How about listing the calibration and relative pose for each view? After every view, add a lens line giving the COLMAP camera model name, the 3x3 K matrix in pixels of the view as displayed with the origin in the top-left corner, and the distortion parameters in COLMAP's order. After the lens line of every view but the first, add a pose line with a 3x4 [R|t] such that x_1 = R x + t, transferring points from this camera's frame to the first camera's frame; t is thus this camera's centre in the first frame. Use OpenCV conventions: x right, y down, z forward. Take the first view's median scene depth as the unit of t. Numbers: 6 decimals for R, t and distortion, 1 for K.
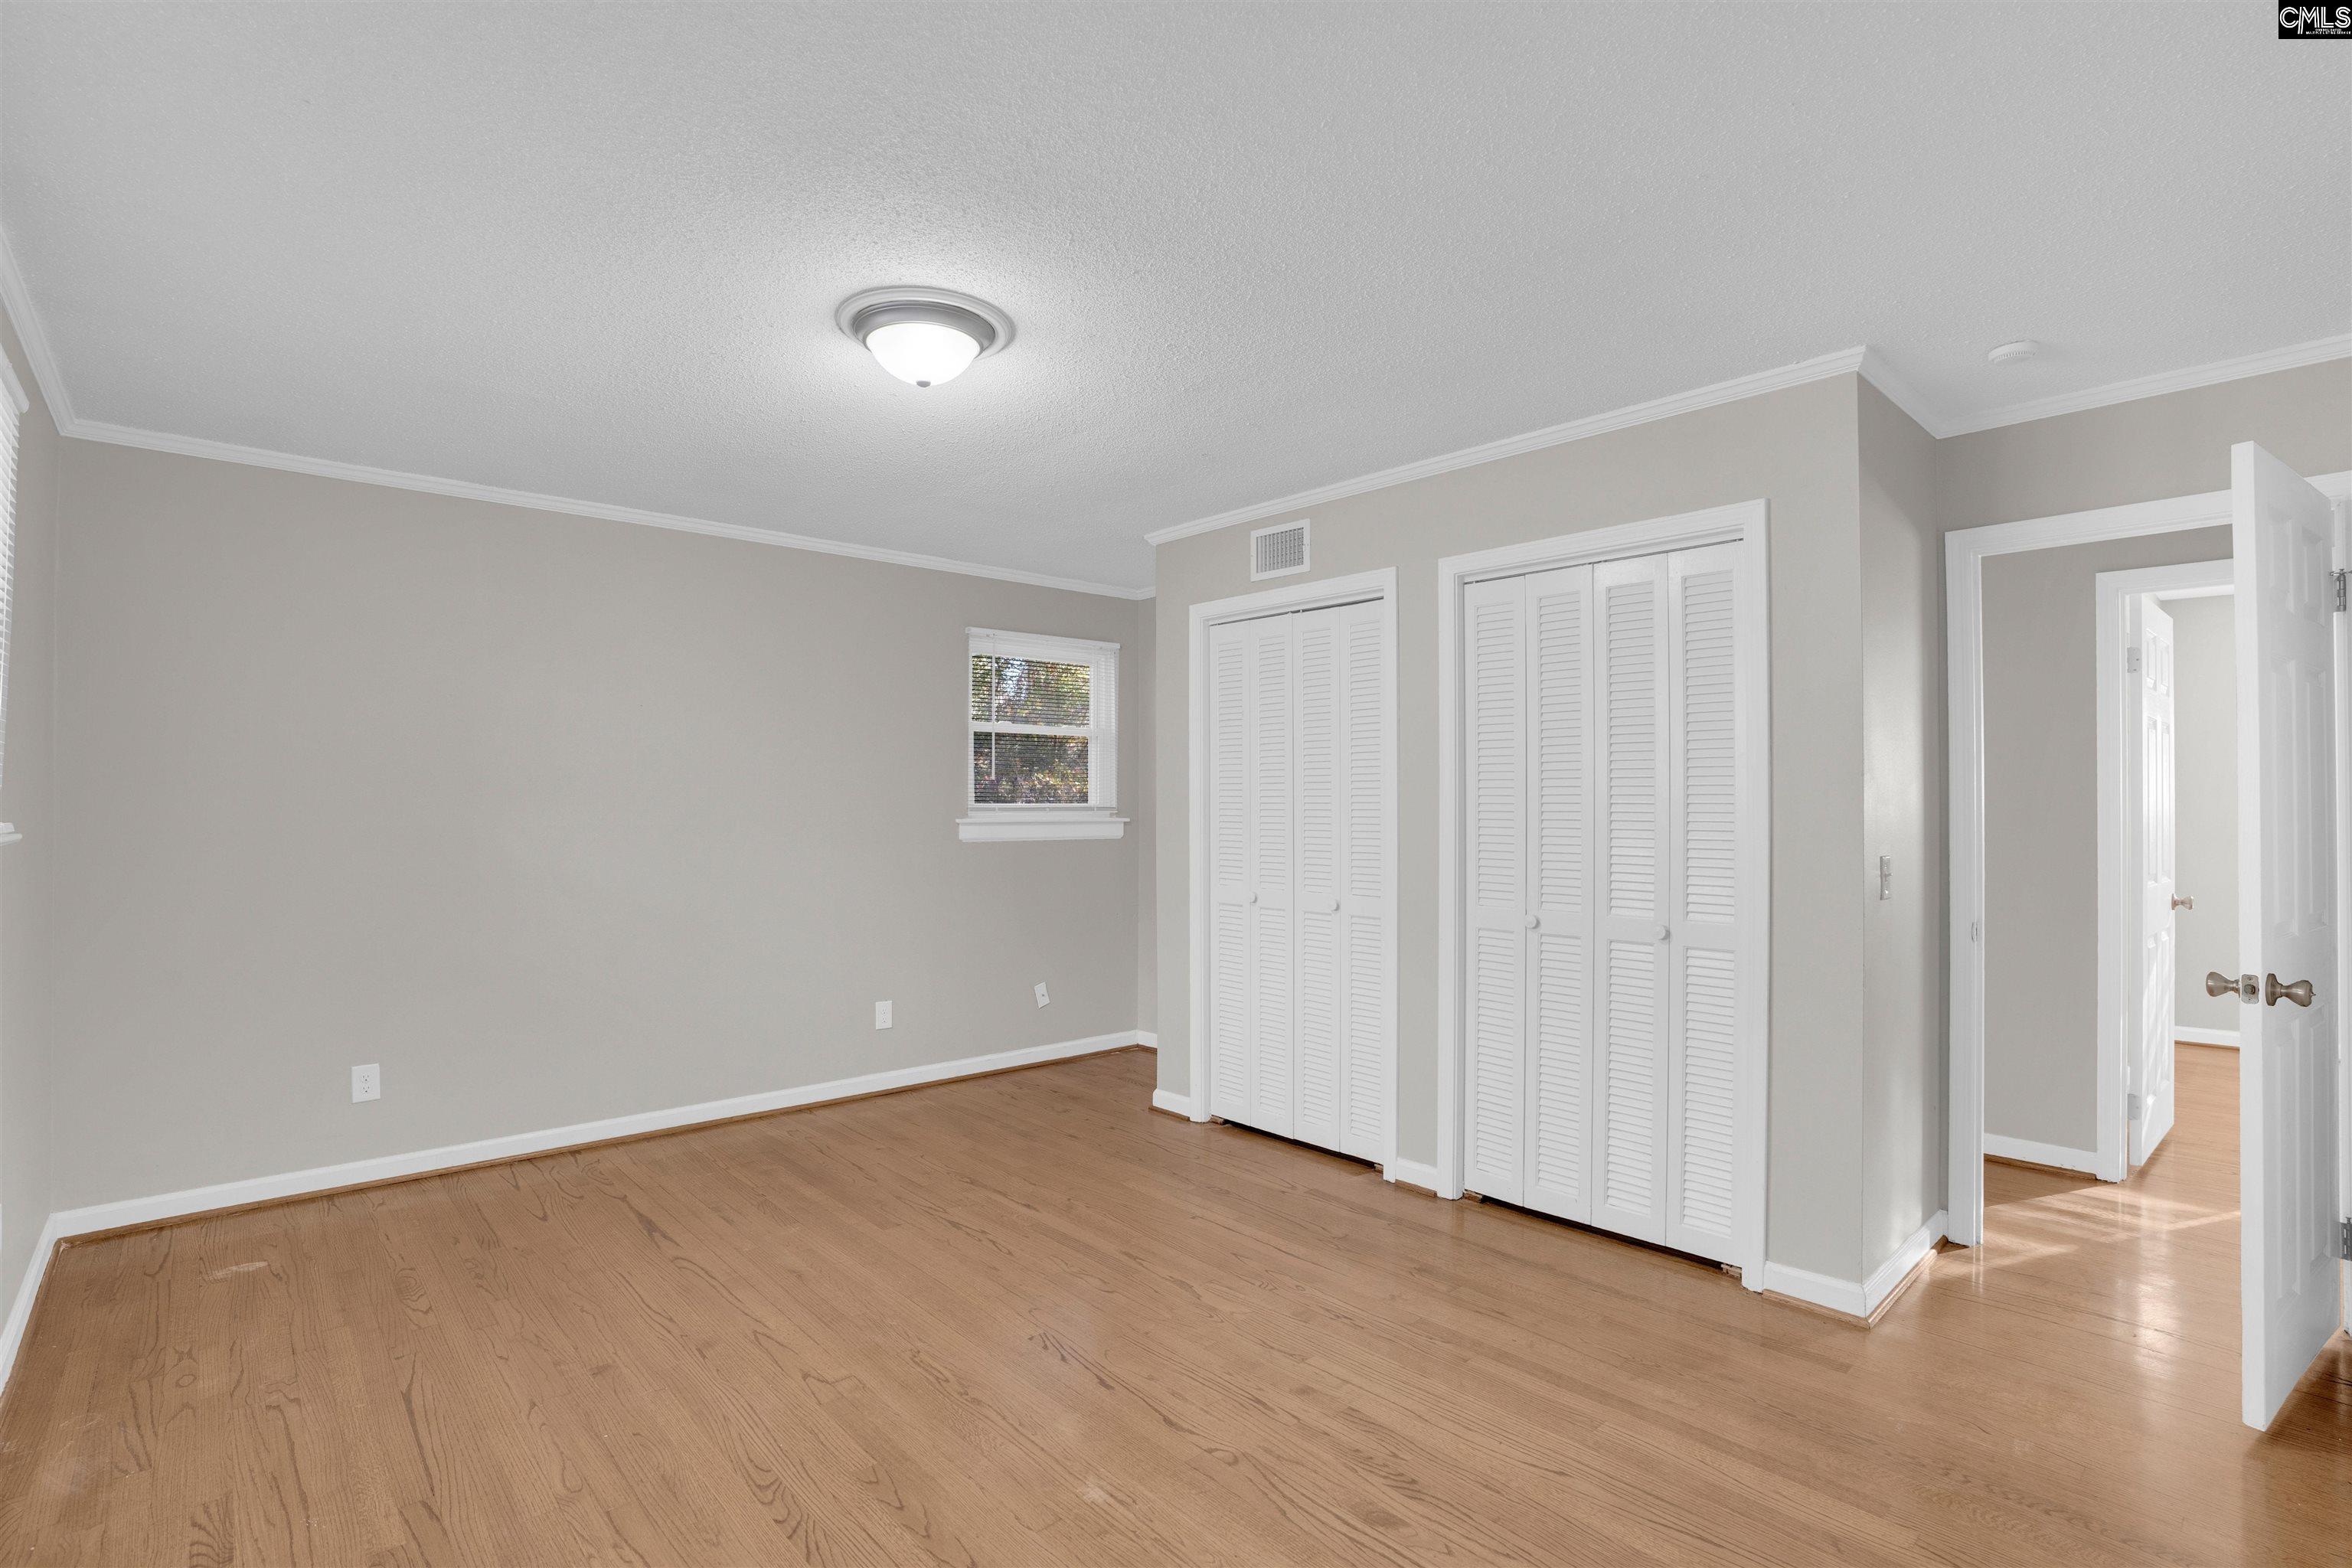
lens RADIAL K [[1149.2, 0, 1184.3], [0, 1149.2, 786.8], [0, 0, 1]] dist [-0.057507, 0.022413]
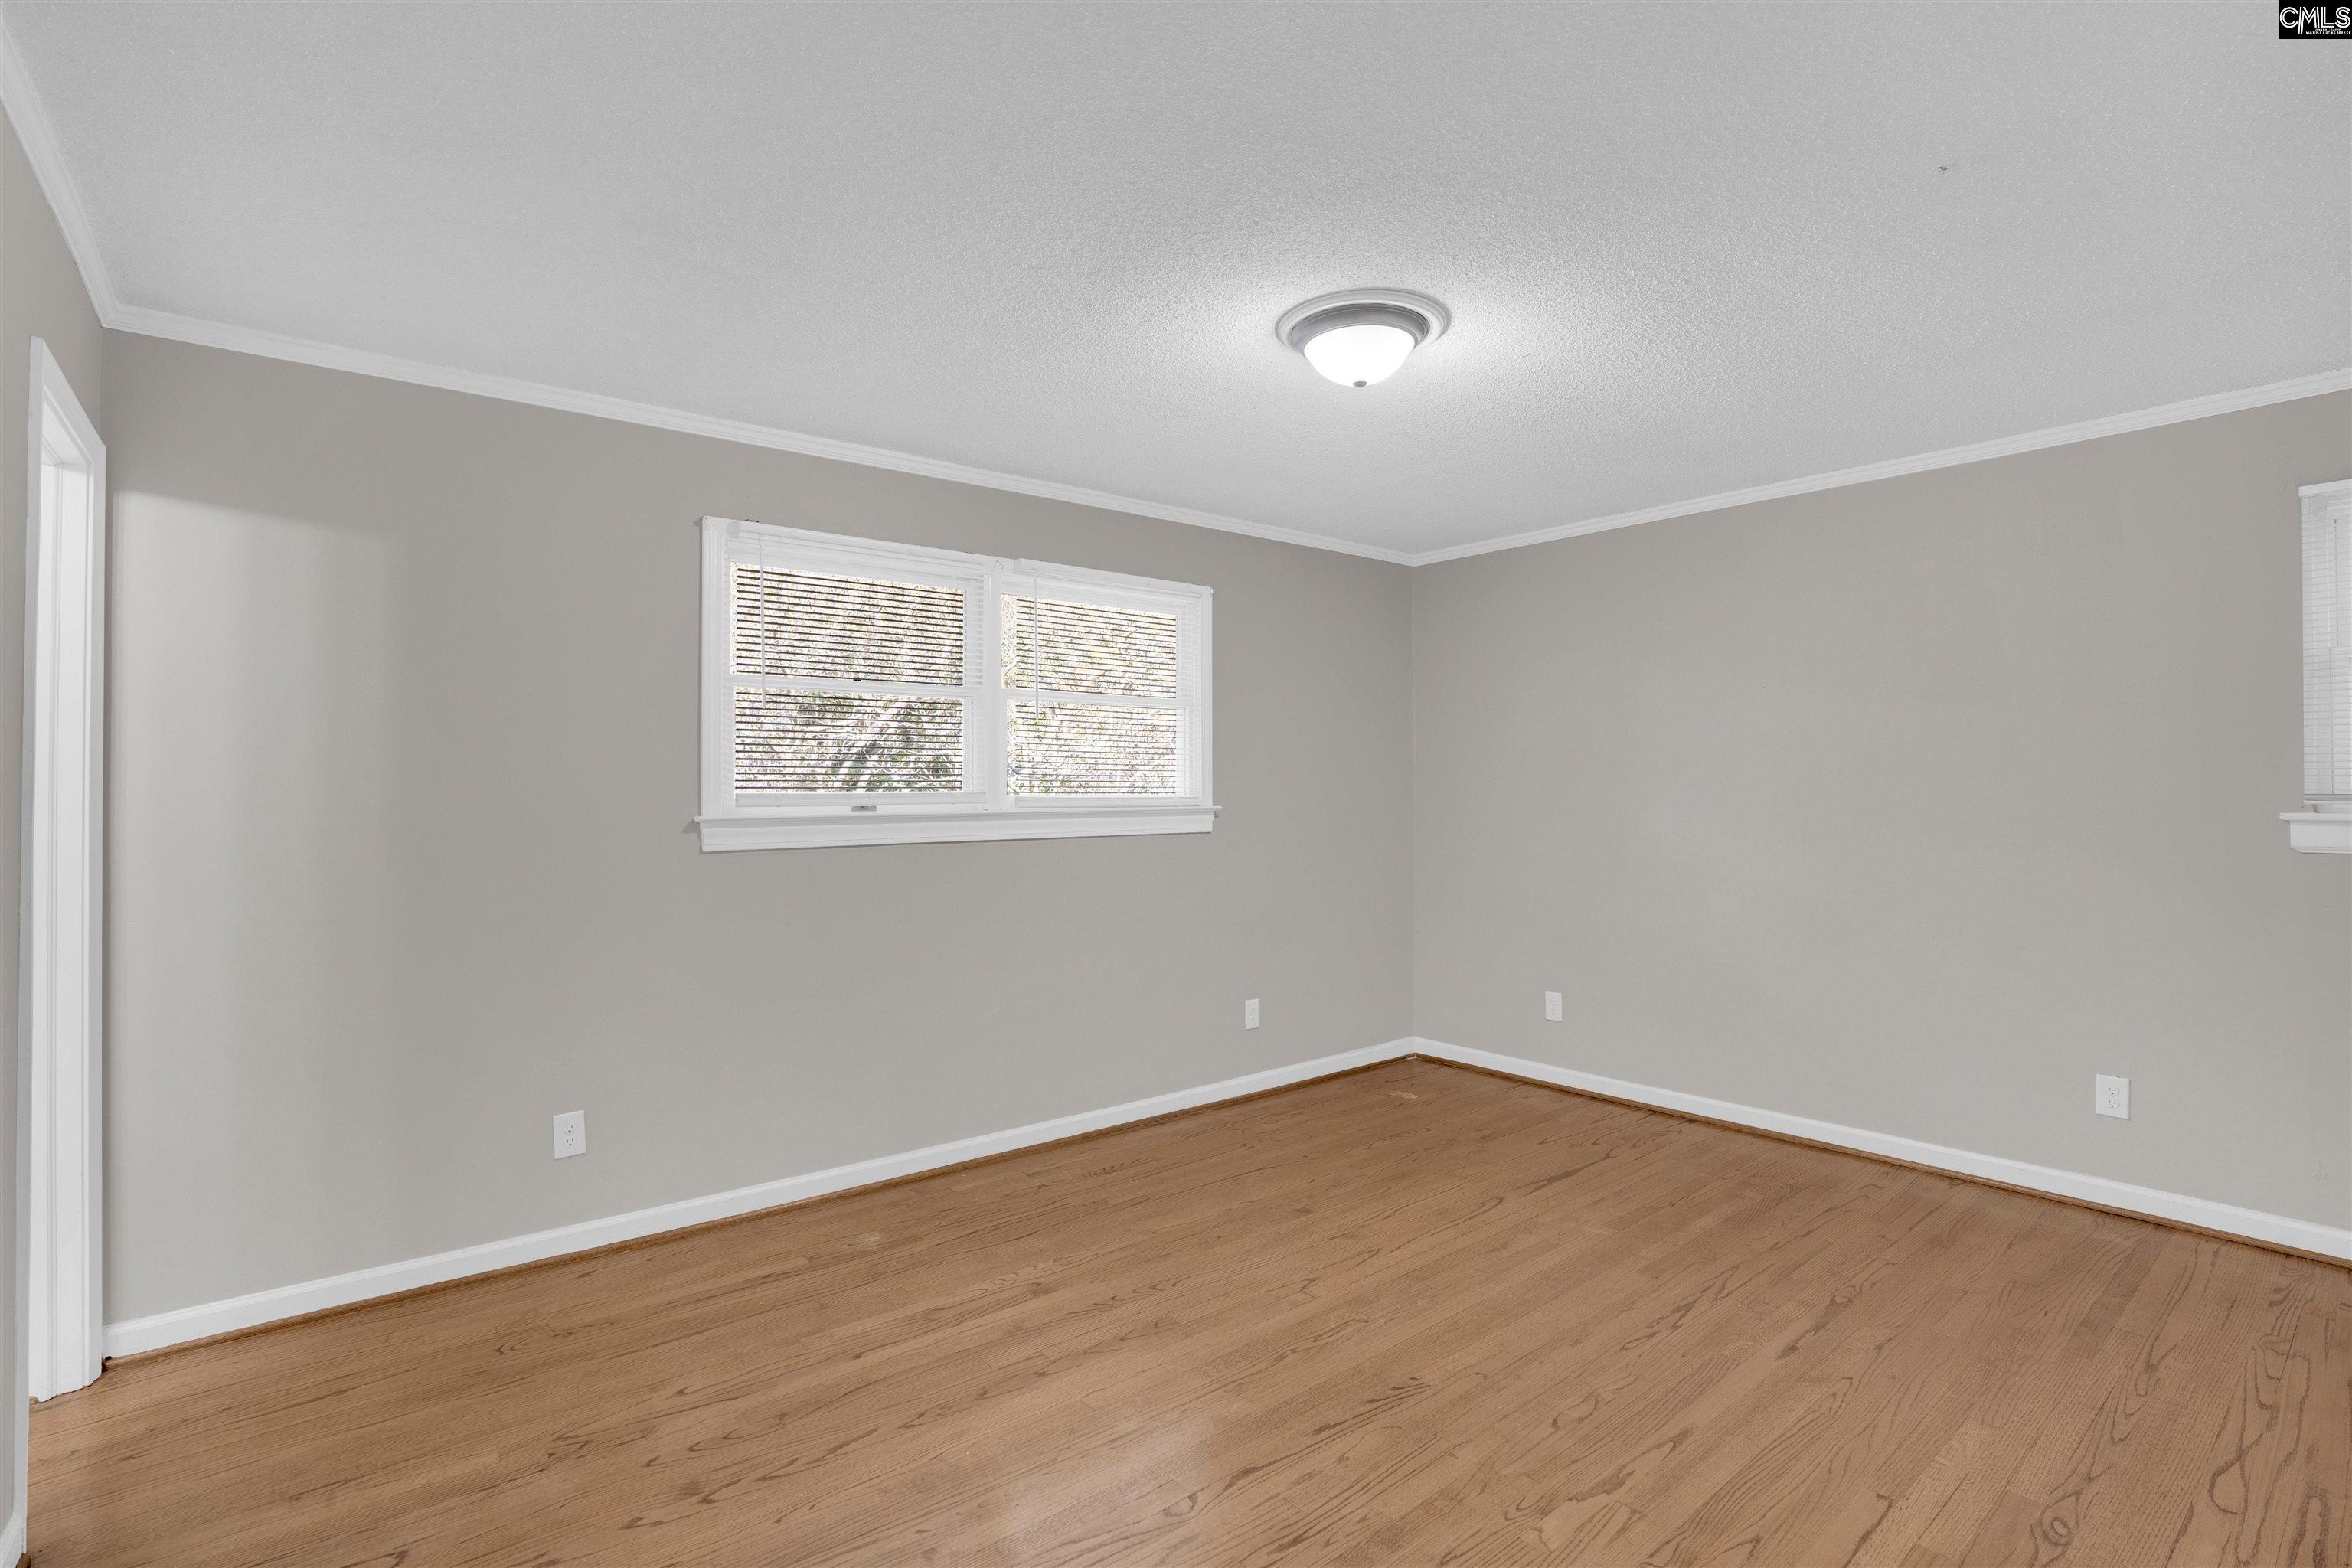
lens RADIAL K [[1098.1, 0, 1173.3], [0, 1098.1, 761.8], [0, 0, 1]] dist [-0.064511, 0.023638]
pose [[-0.067301, -0.024001, -0.997444, 0.582684], [0.015667, 0.999562, -0.025109, 0.006887], [0.997610, -0.017317, -0.066896, 0.676308]]
